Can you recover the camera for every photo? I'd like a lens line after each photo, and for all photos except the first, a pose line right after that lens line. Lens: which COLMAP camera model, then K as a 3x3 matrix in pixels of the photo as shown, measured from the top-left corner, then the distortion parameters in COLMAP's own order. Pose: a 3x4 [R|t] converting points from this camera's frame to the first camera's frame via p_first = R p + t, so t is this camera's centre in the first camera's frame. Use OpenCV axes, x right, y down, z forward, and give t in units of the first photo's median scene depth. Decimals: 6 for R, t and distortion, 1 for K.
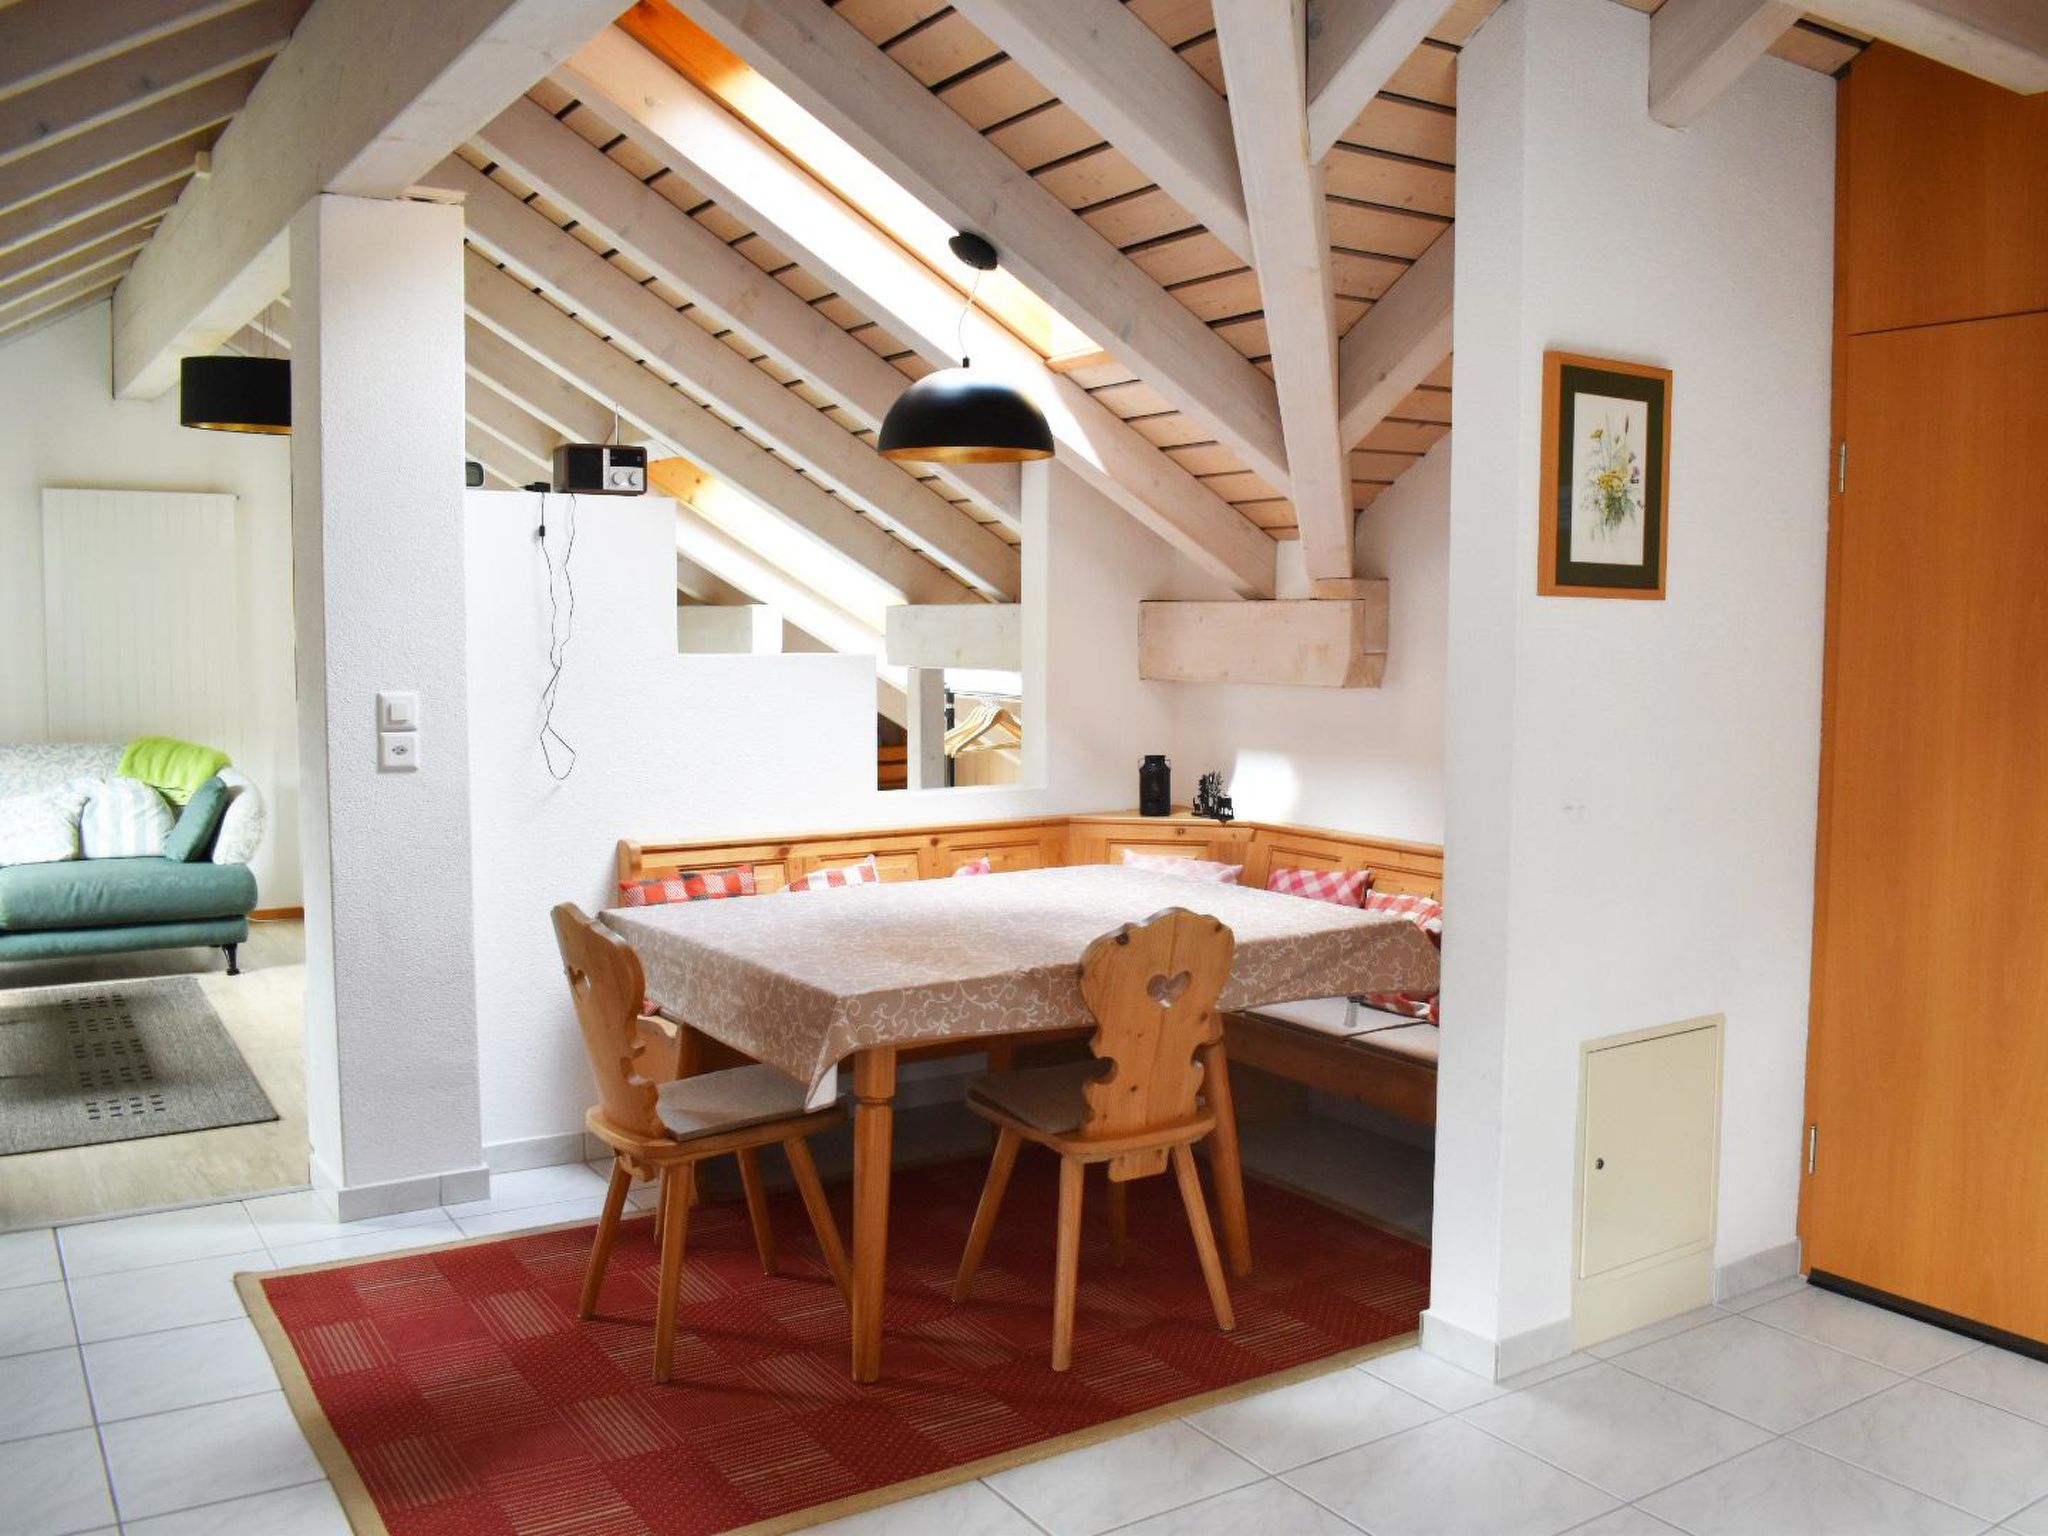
lens RADIAL K [[1769.0, 0, 1098.7], [0, 1769.0, 767.6], [0, 0, 1]] dist [-0.100444, 0.024122]
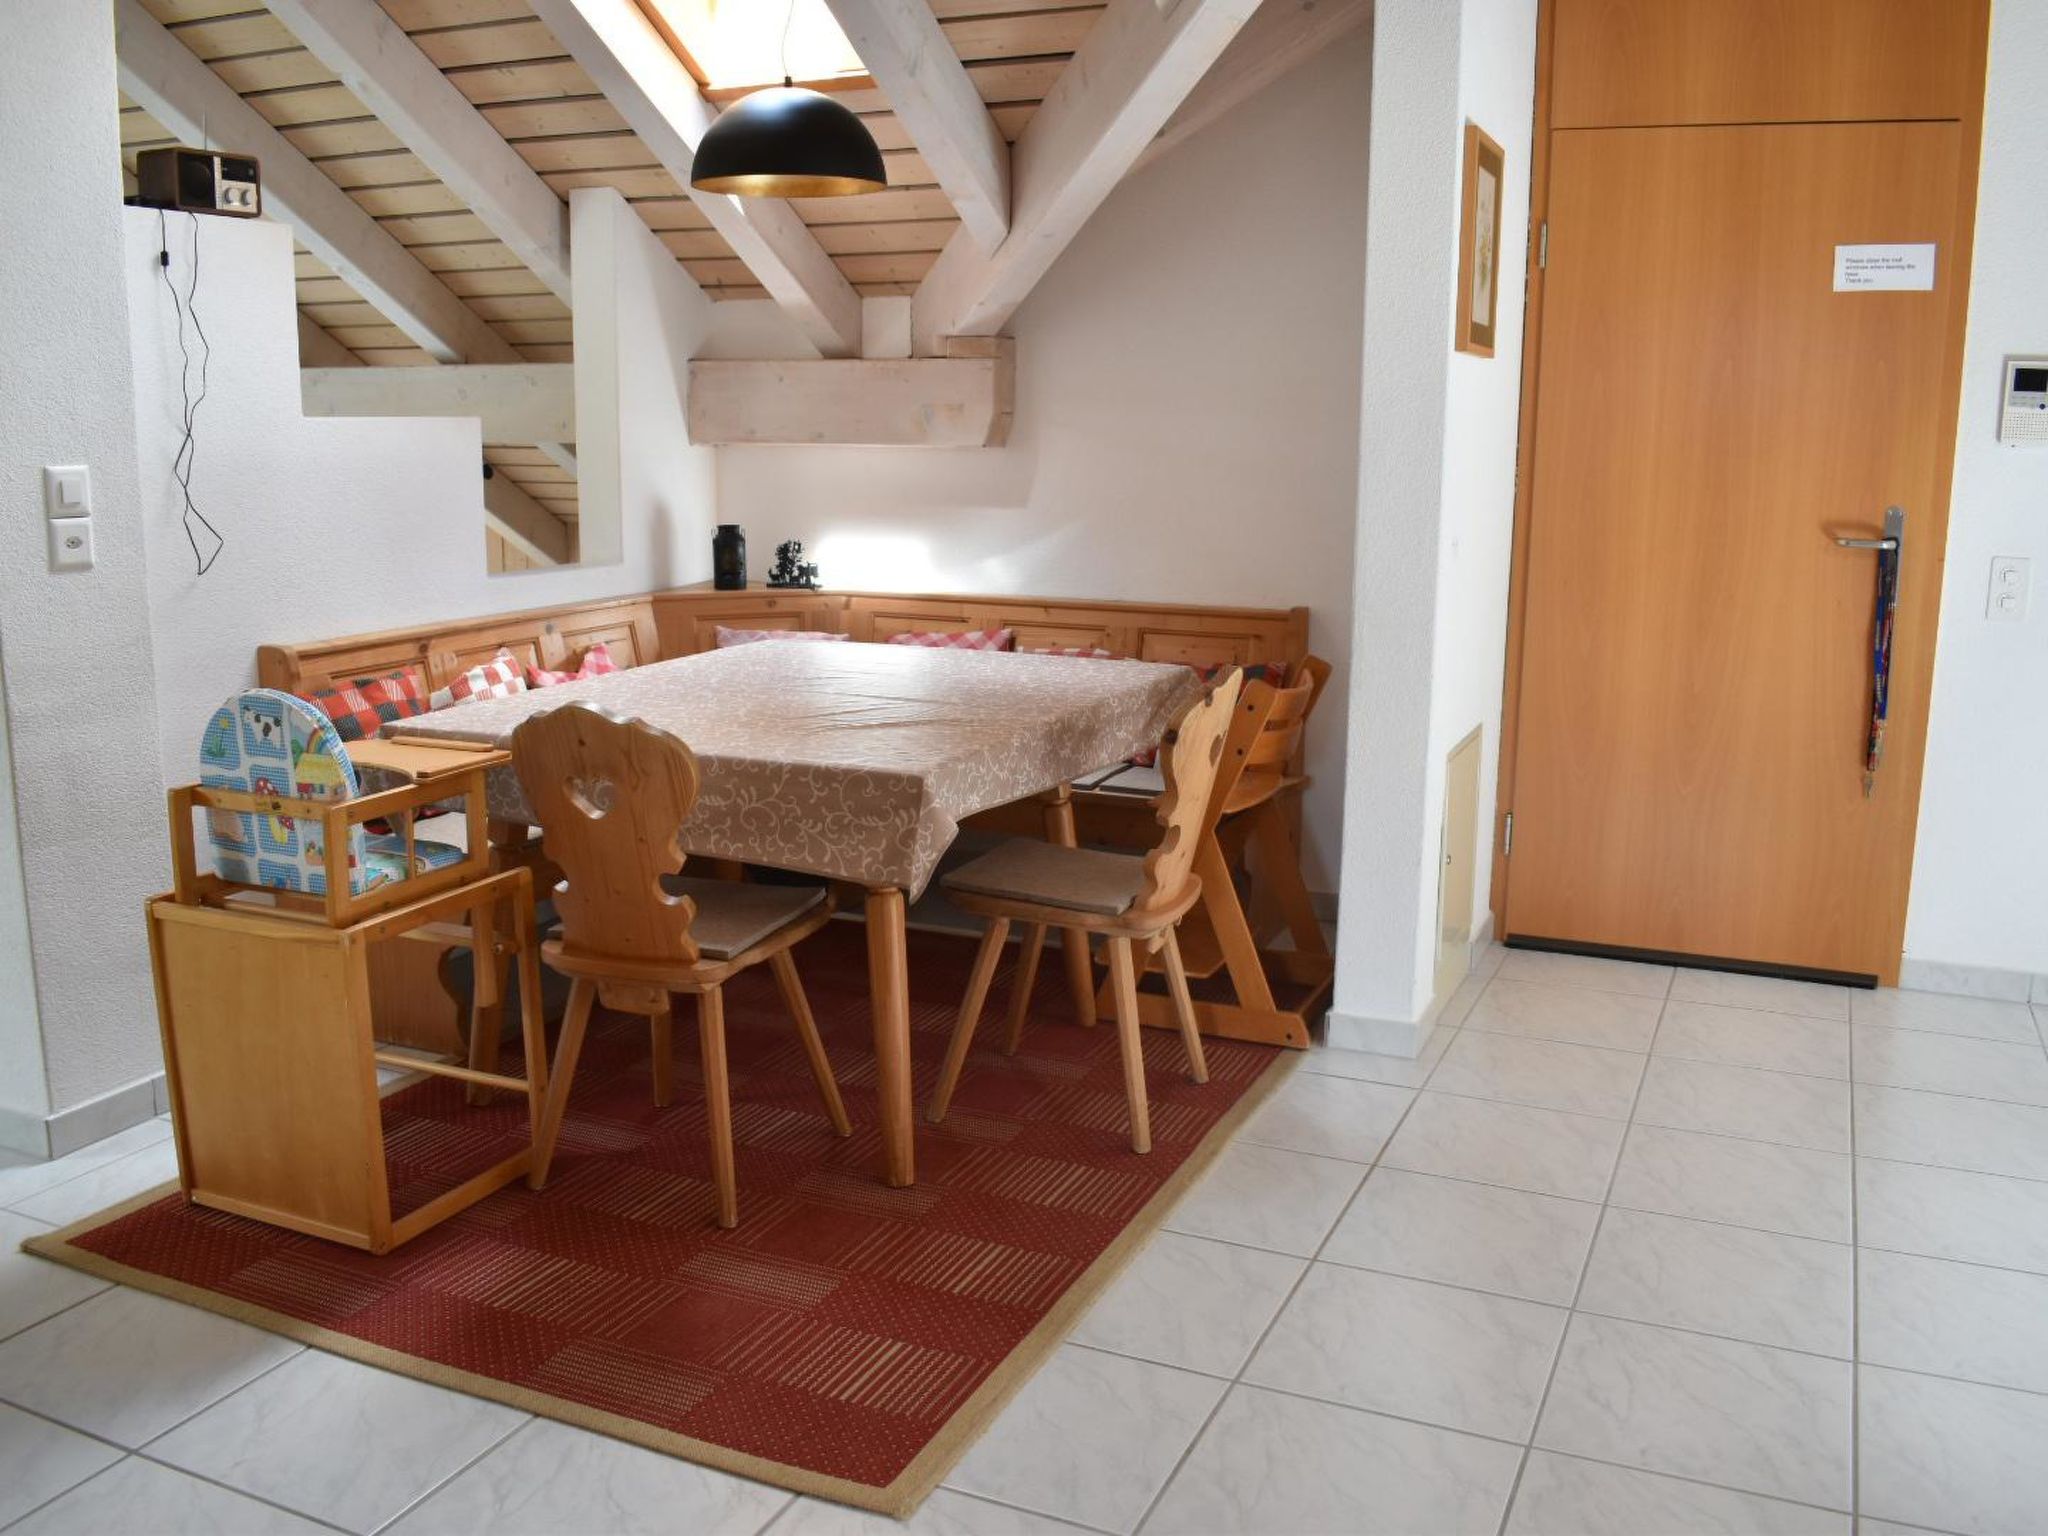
lens RADIAL K [[1769.0, 0, 1098.7], [0, 1769.0, 767.6], [0, 0, 1]] dist [-0.100444, 0.024122]
pose [[0.853244, -0.101278, 0.511583, -0.361120], [0.037178, 0.990279, 0.134038, 0.003485], [-0.520184, -0.095348, 0.848715, 0.107840]]
